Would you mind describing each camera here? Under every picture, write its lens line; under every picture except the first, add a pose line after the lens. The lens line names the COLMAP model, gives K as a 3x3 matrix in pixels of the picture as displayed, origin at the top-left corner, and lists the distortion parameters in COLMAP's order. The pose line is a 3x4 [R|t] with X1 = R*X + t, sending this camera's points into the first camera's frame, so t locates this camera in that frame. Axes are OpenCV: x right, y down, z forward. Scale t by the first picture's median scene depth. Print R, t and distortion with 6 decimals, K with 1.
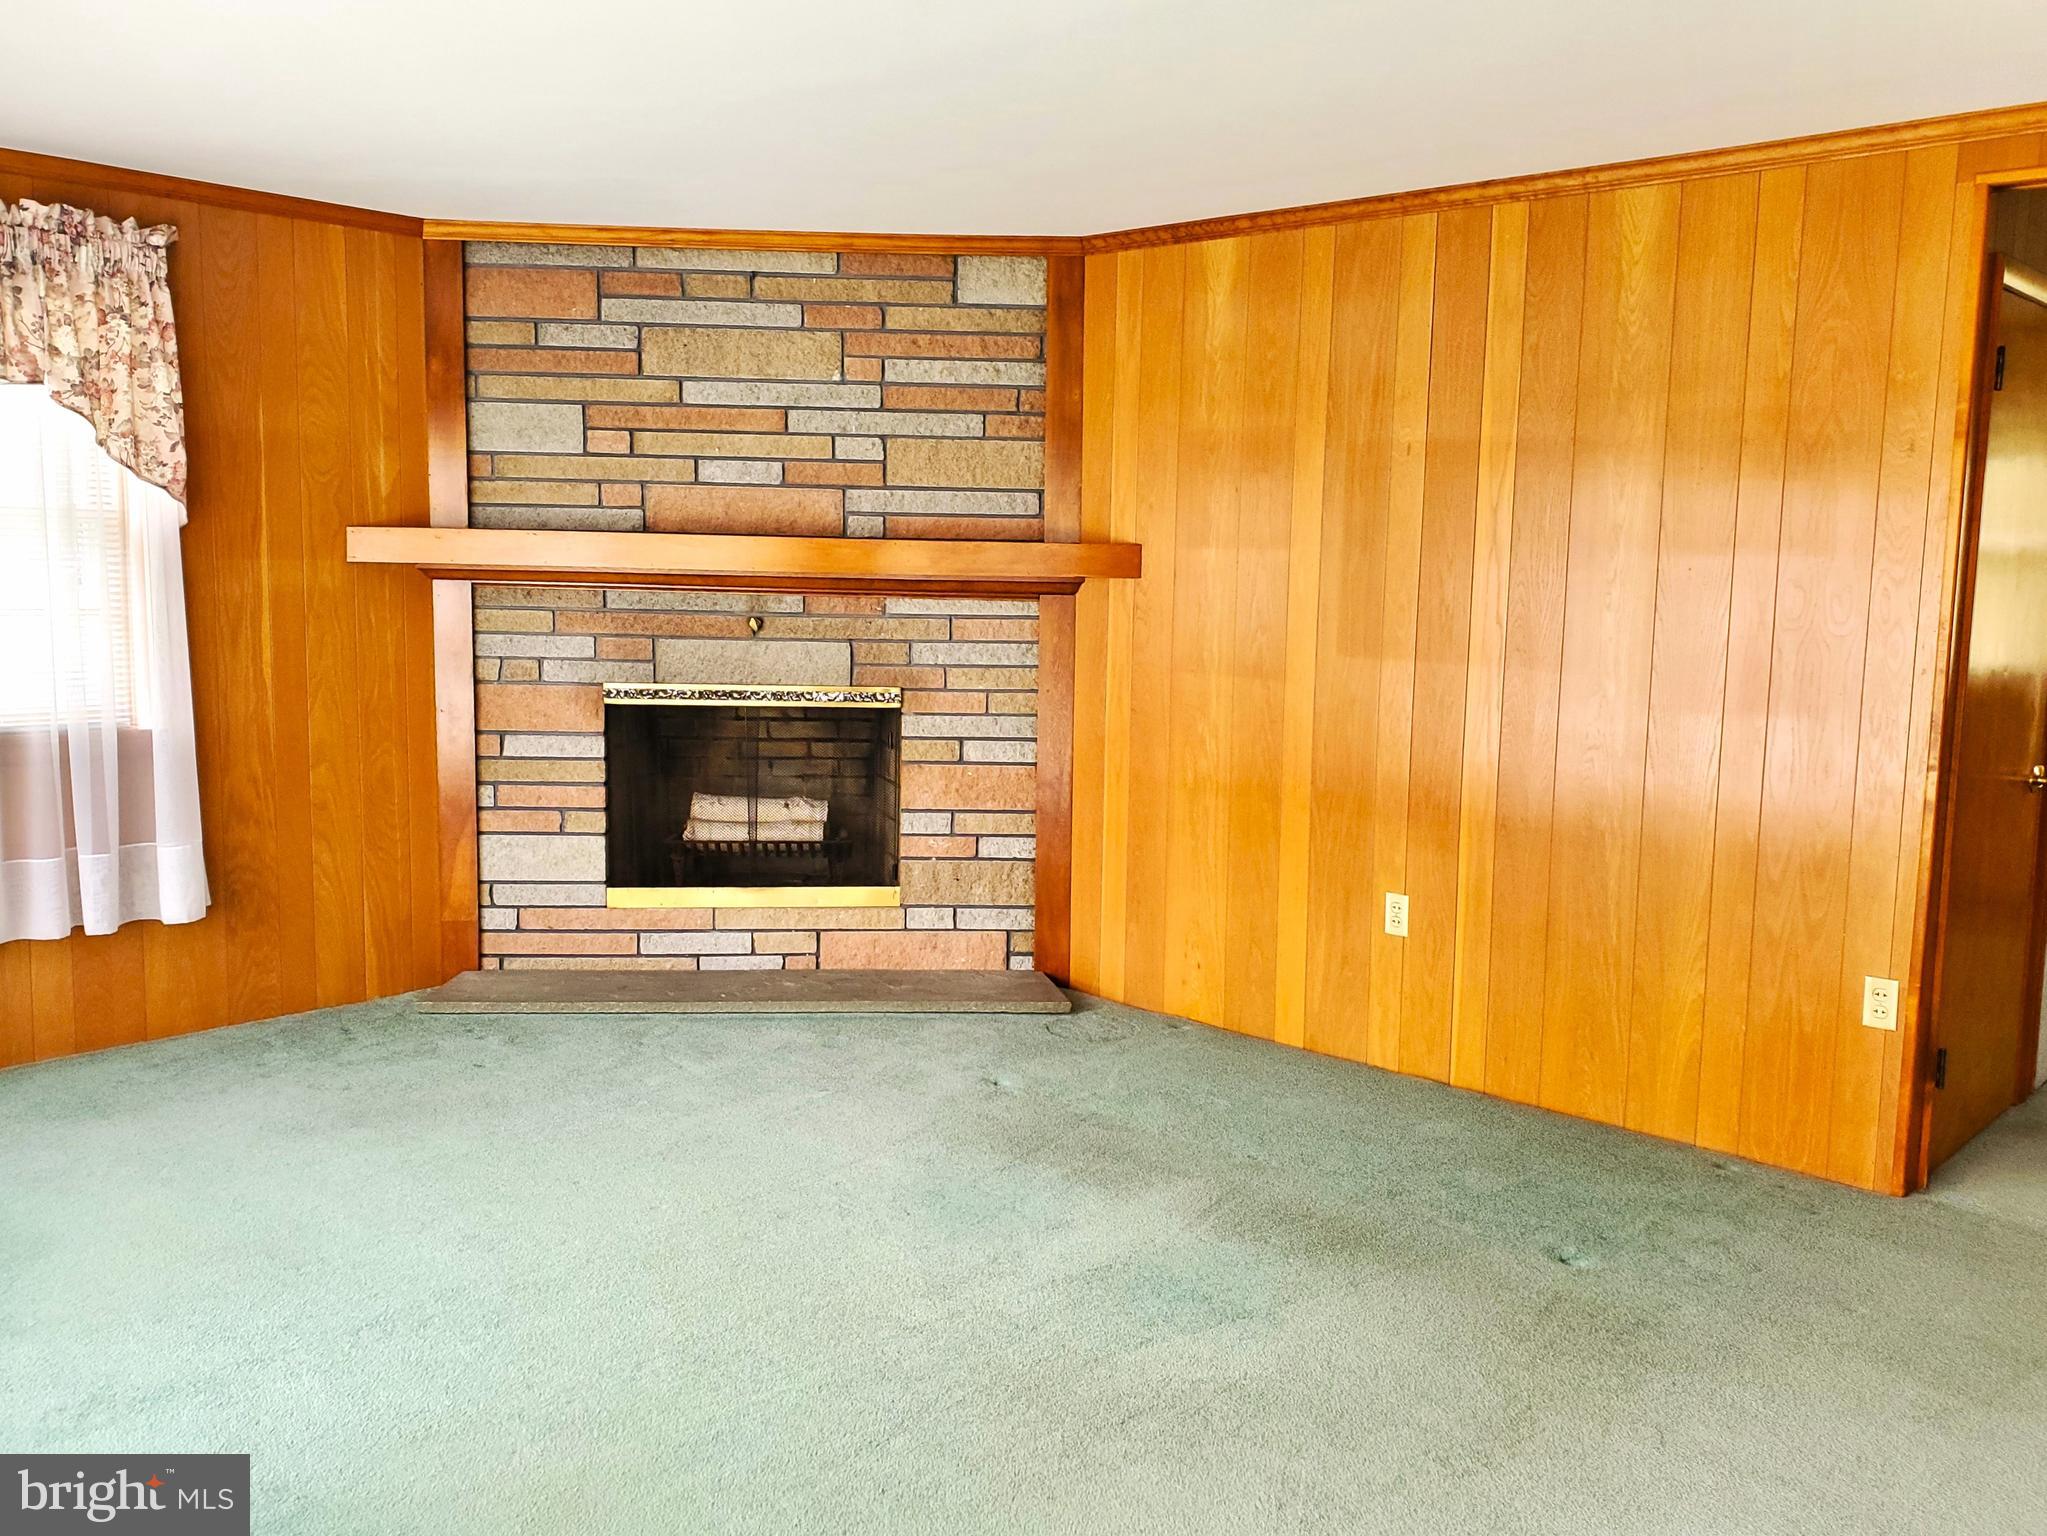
lens RADIAL K [[1792.0, 0, 1029.0], [0, 1792.0, 784.1], [0, 0, 1]] dist [0.042538, -0.094899]
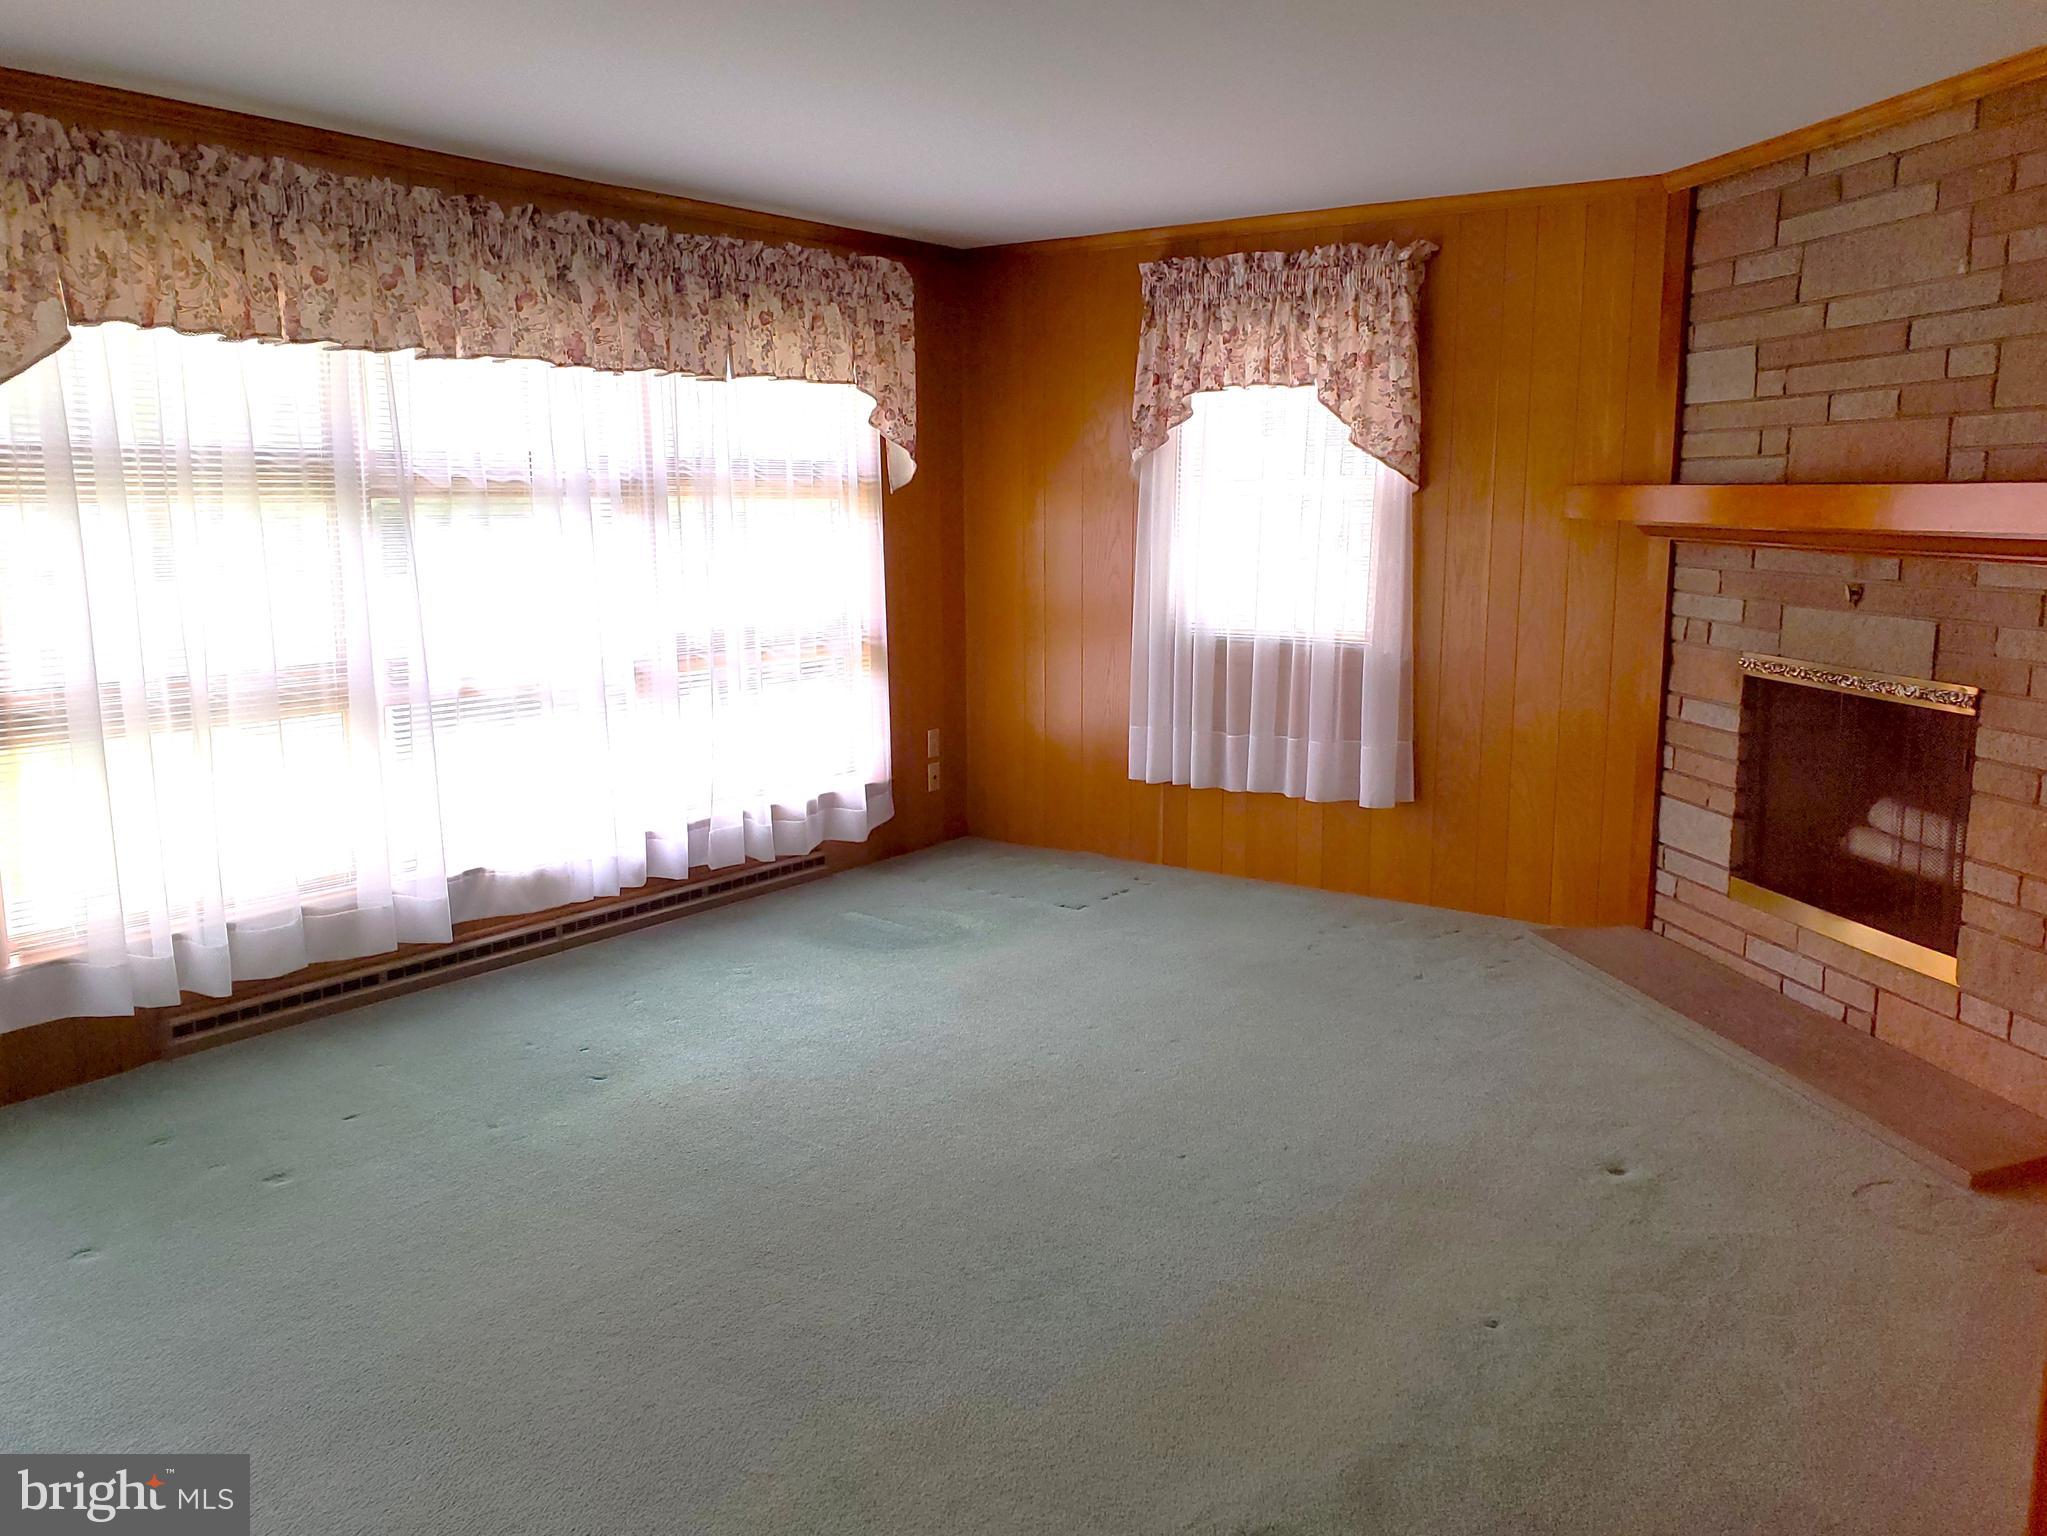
lens RADIAL K [[1639.6, 0, 1015.2], [0, 1639.6, 771.7], [0, 0, 1]] dist [0.065742, -0.065873]
pose [[0.116025, 0.148912, -0.982020, 0.568325], [-0.131816, 0.982261, 0.133375, -0.061490], [0.984461, 0.113971, 0.133596, 0.546213]]
